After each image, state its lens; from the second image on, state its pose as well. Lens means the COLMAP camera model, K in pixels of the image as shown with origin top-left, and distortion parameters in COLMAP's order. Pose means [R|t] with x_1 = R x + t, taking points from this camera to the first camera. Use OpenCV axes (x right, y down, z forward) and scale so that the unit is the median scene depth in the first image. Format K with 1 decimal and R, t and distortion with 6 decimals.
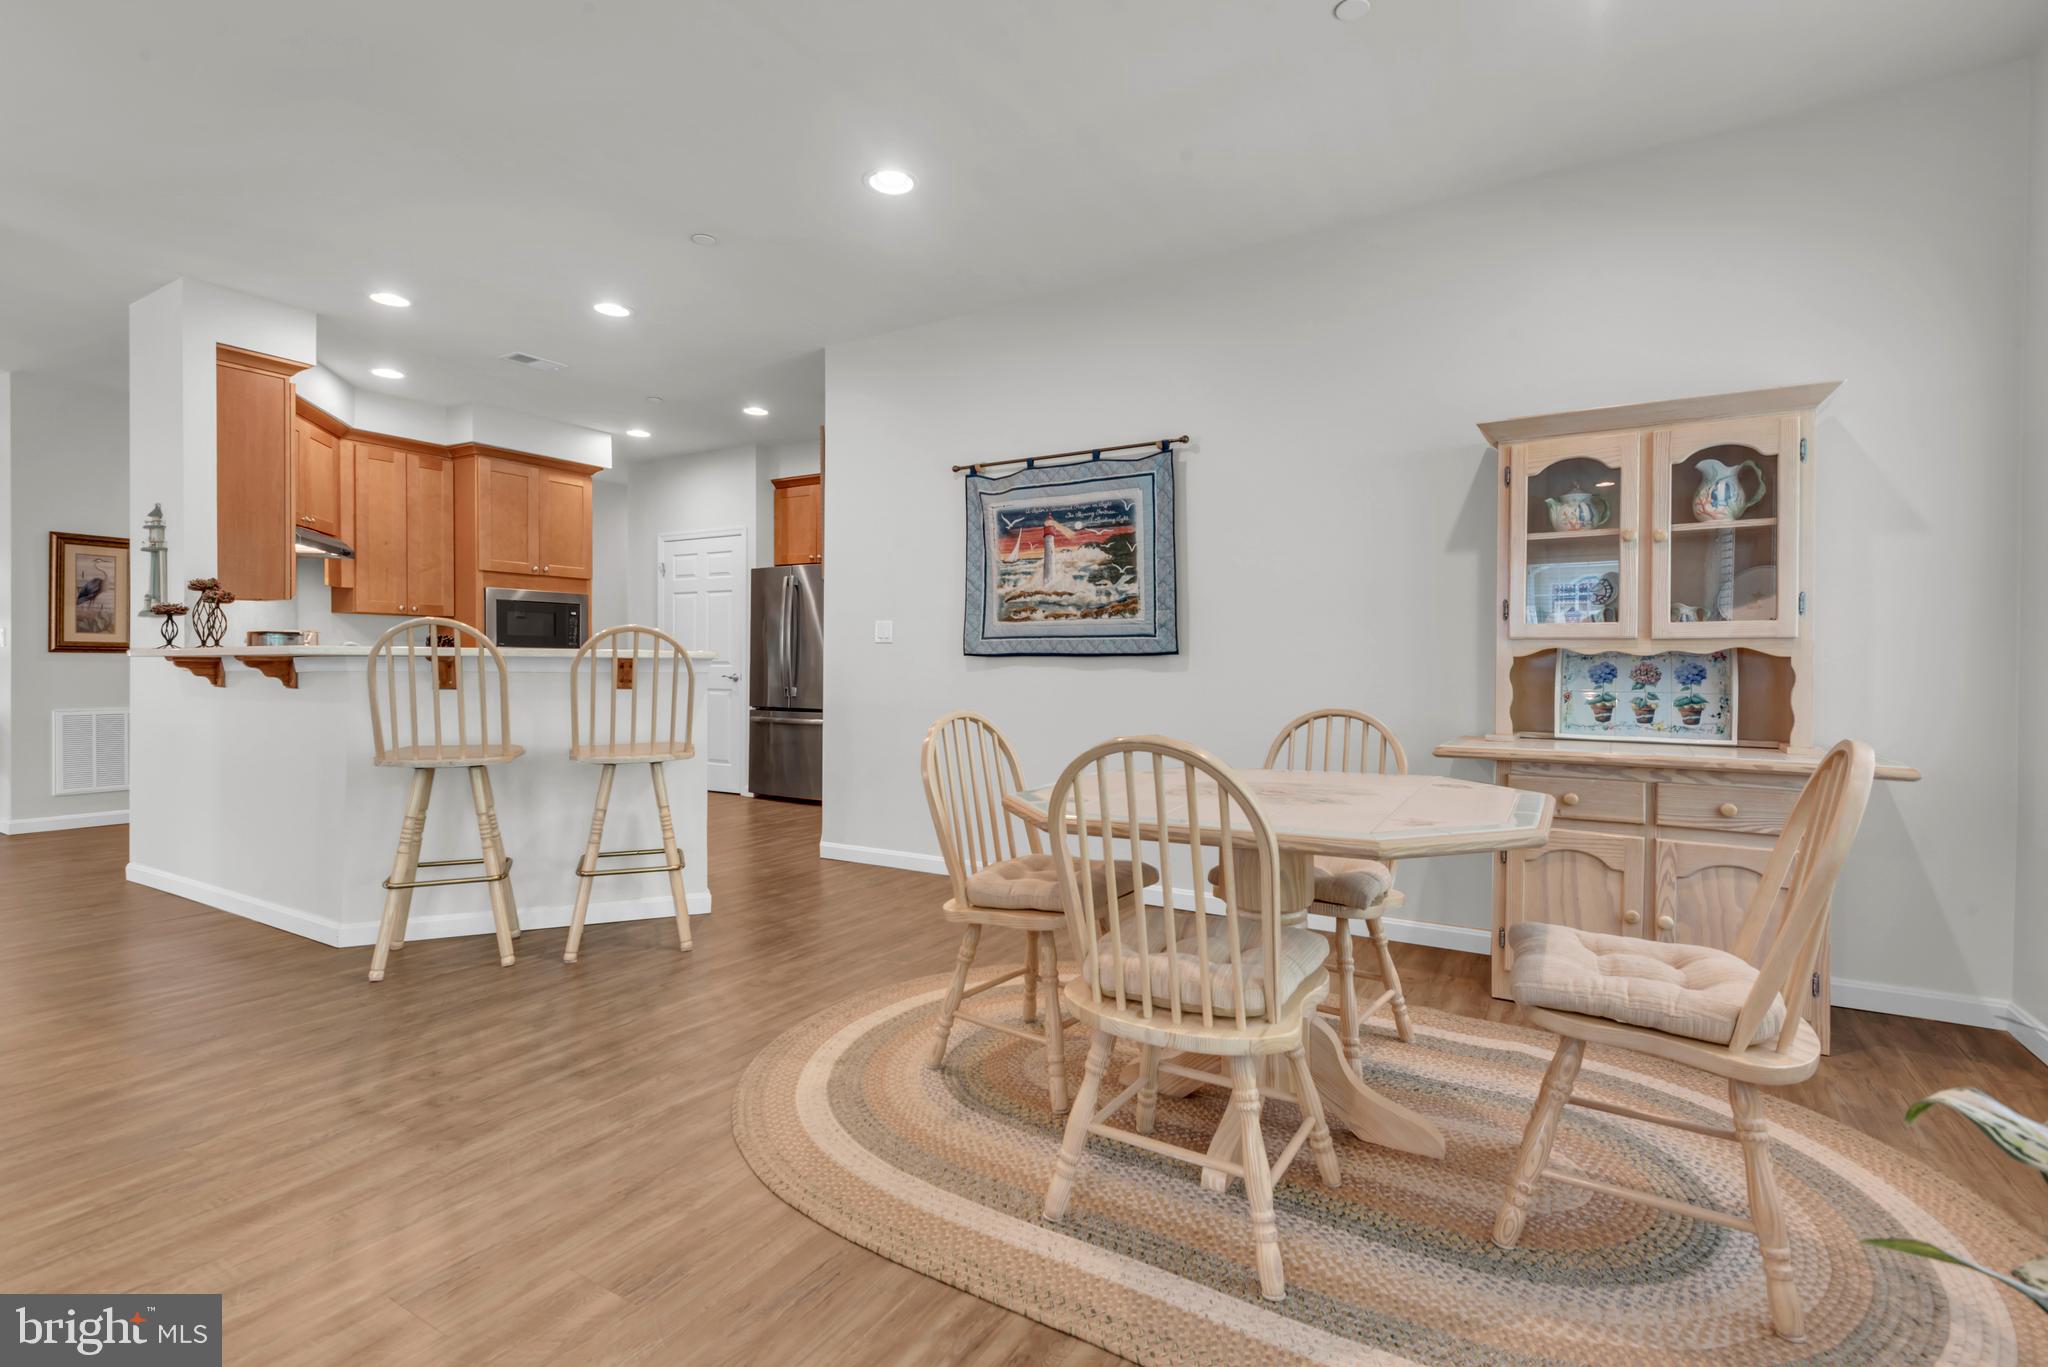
lens RADIAL K [[924.0, 0, 1005.2], [0, 924.0, 671.3], [0, 0, 1]] dist [0.029860, -0.015756]
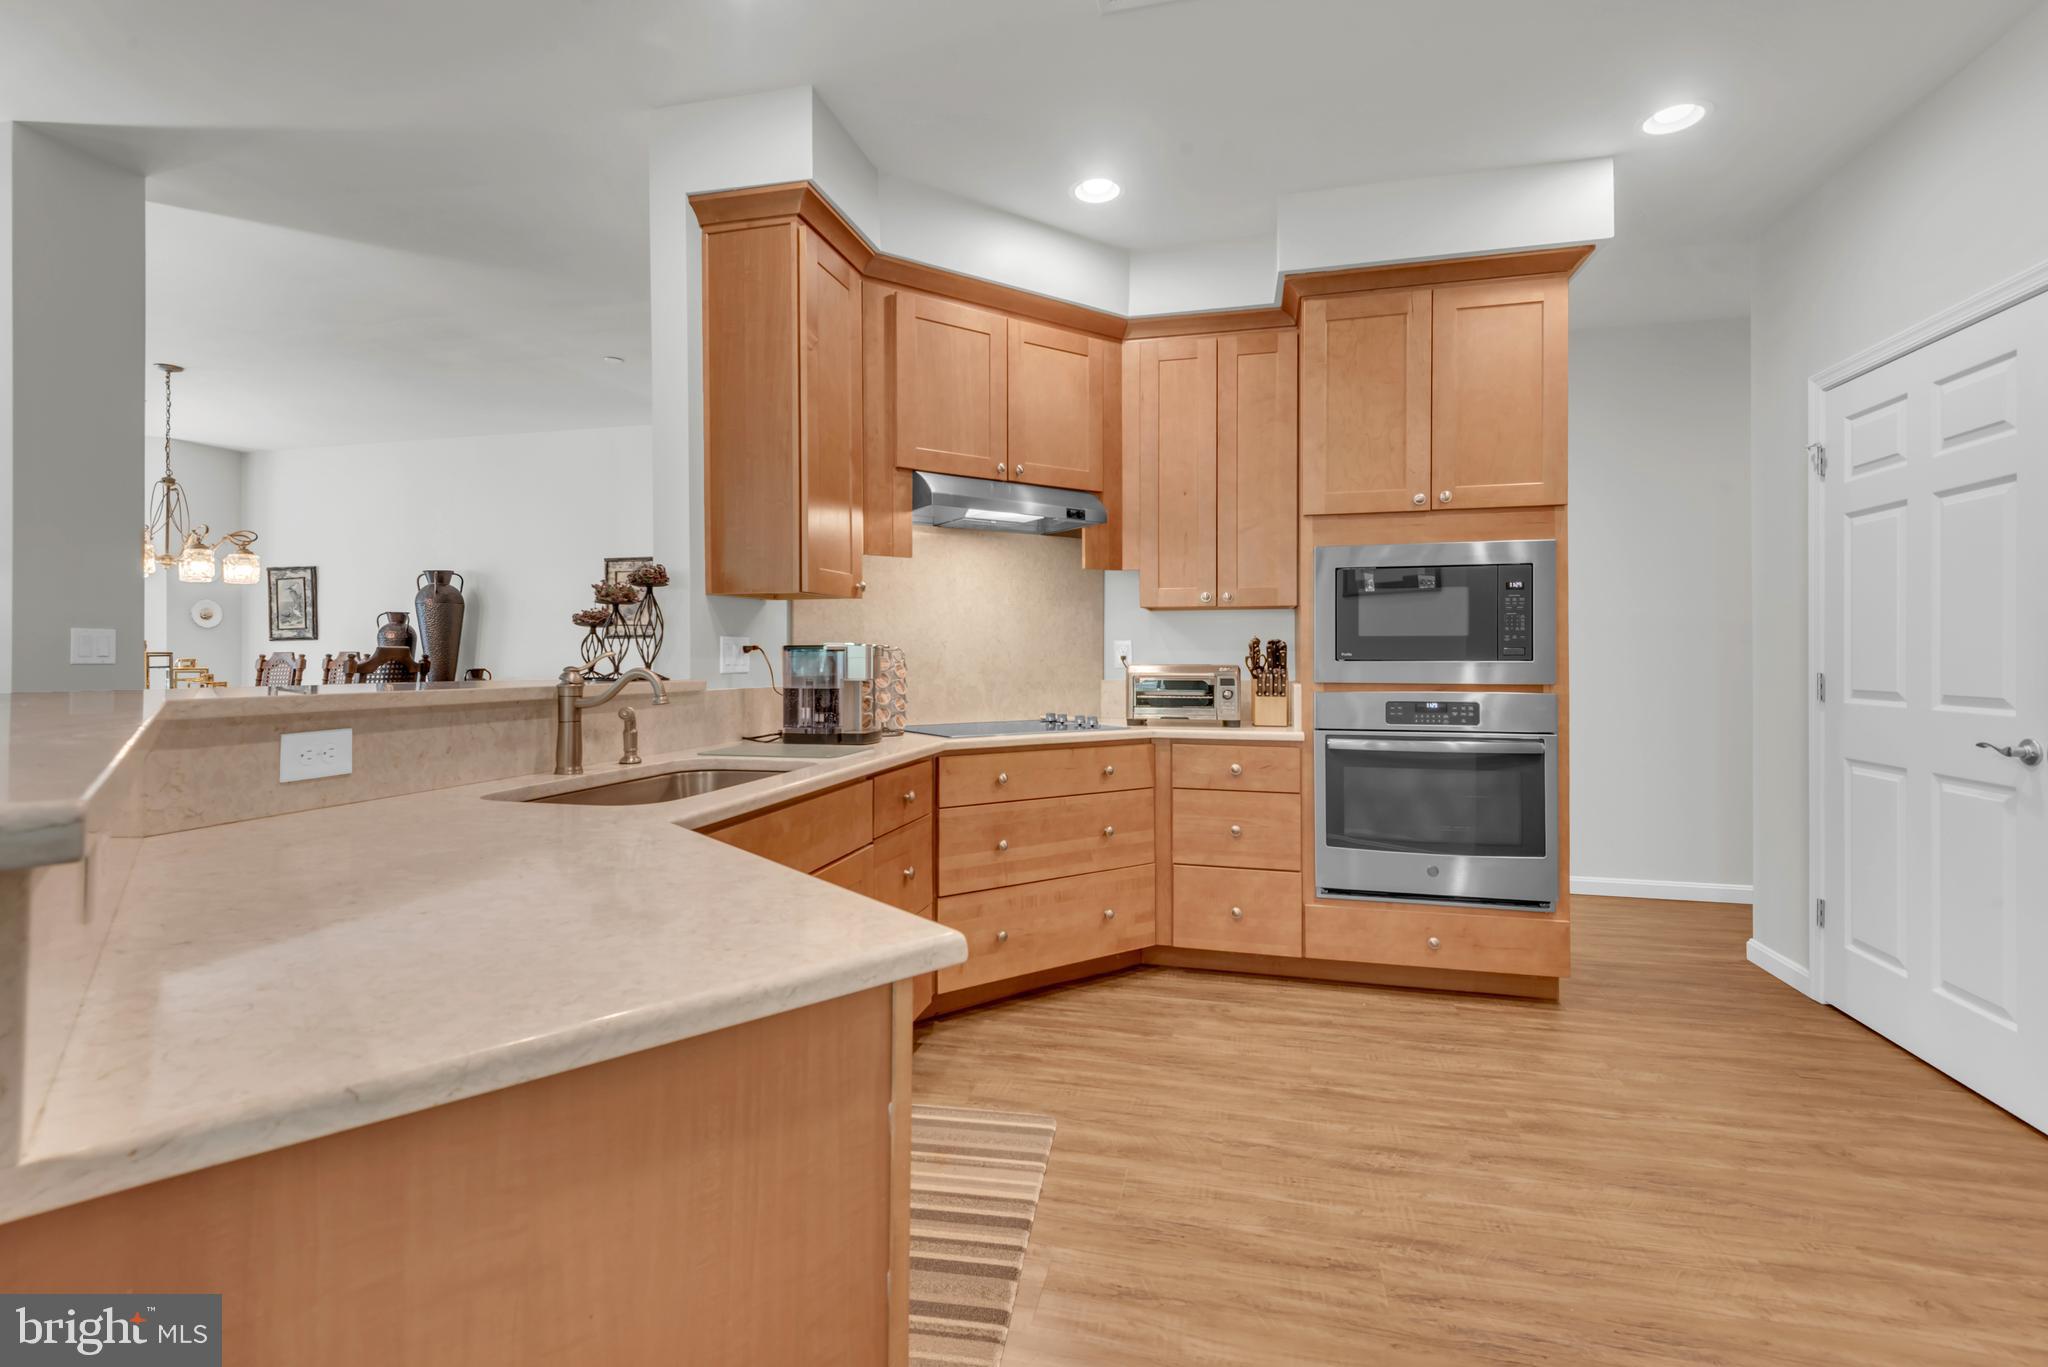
lens RADIAL K [[924.0, 0, 1022.2], [0, 924.0, 652.4], [0, 0, 1]] dist [0.029860, -0.015756]
pose [[0.290314, -0.007283, -0.956904, -0.172041], [-0.009755, 0.999897, -0.010569, -0.037859], [0.956882, 0.012403, 0.290213, 1.119494]]
